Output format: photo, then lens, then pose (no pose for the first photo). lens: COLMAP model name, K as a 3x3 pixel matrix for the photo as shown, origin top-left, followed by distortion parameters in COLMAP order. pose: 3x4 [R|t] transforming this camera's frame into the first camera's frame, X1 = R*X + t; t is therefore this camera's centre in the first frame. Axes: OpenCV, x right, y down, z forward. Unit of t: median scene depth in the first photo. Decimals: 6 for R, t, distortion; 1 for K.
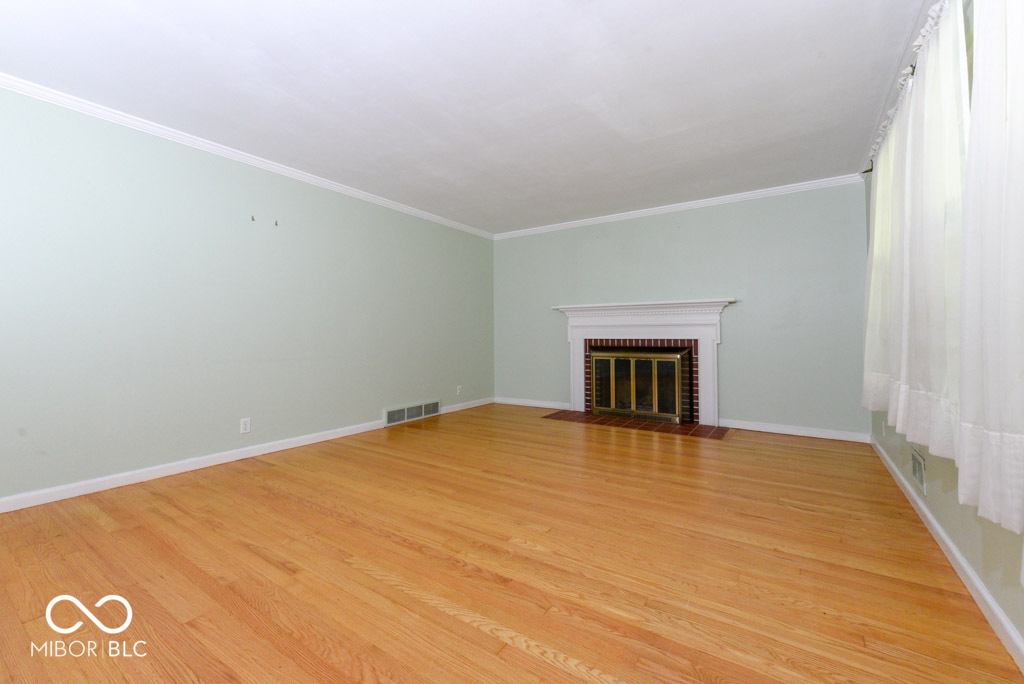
lens RADIAL K [[404.1, 0, 507.7], [0, 404.1, 341.0], [0, 0, 1]] dist [-0.000189, -0.000027]
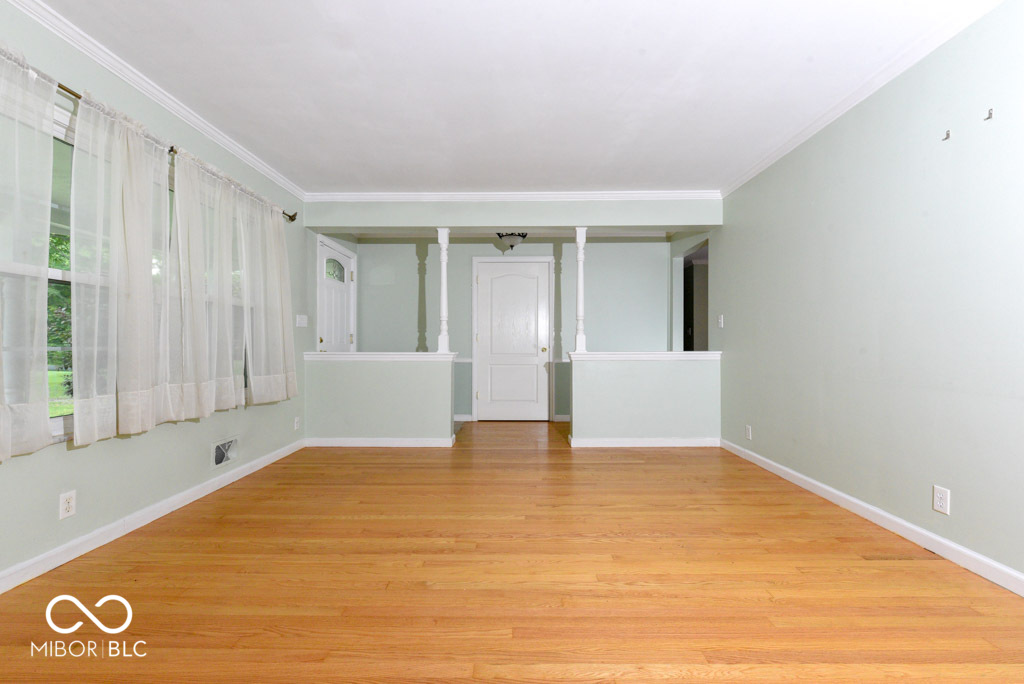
lens RADIAL K [[458.6, 0, 509.4], [0, 458.6, 344.3], [0, 0, 1]] dist [-0.000572, -0.000002]
pose [[-0.839911, 0.002398, -0.542719, 0.418842], [-0.003169, 0.999952, 0.009322, -0.043972], [0.542716, 0.009550, -0.839862, 1.994705]]
